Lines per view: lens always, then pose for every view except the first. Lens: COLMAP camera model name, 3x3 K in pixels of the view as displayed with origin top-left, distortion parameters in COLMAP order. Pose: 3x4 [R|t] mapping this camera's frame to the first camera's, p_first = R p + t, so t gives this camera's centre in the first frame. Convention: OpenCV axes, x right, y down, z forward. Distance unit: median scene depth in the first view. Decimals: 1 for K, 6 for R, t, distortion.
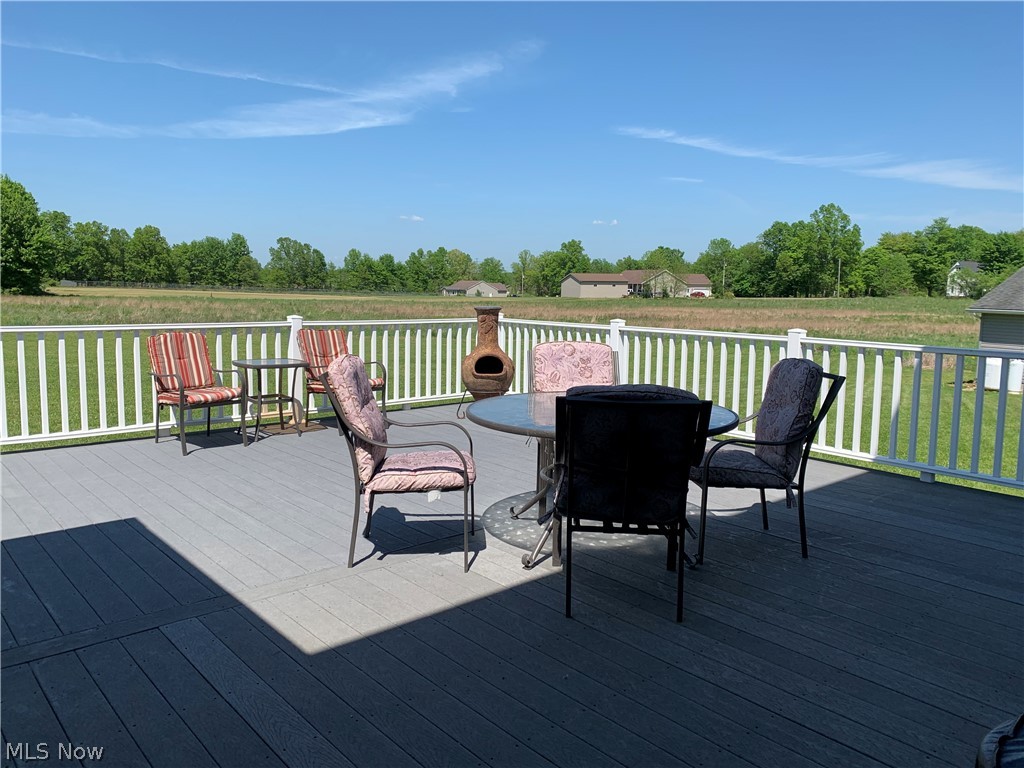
lens RADIAL K [[791.8, 0, 516.7], [0, 791.8, 381.7], [0, 0, 1]] dist [0.068386, -0.059030]
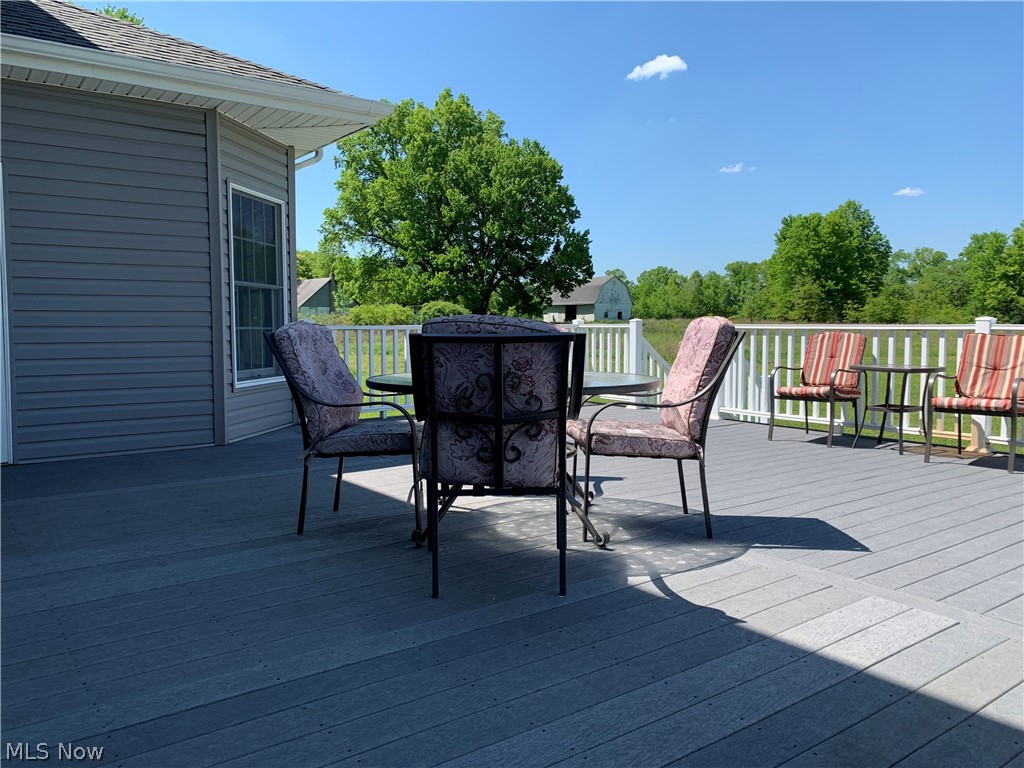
lens RADIAL K [[791.8, 0, 516.8], [0, 791.8, 383.2], [0, 0, 1]] dist [0.068386, -0.059030]
pose [[-0.086057, 0.054836, -0.994780, 0.617448], [-0.126467, 0.989806, 0.065503, -0.011356], [0.988231, 0.131444, -0.078245, 0.654662]]
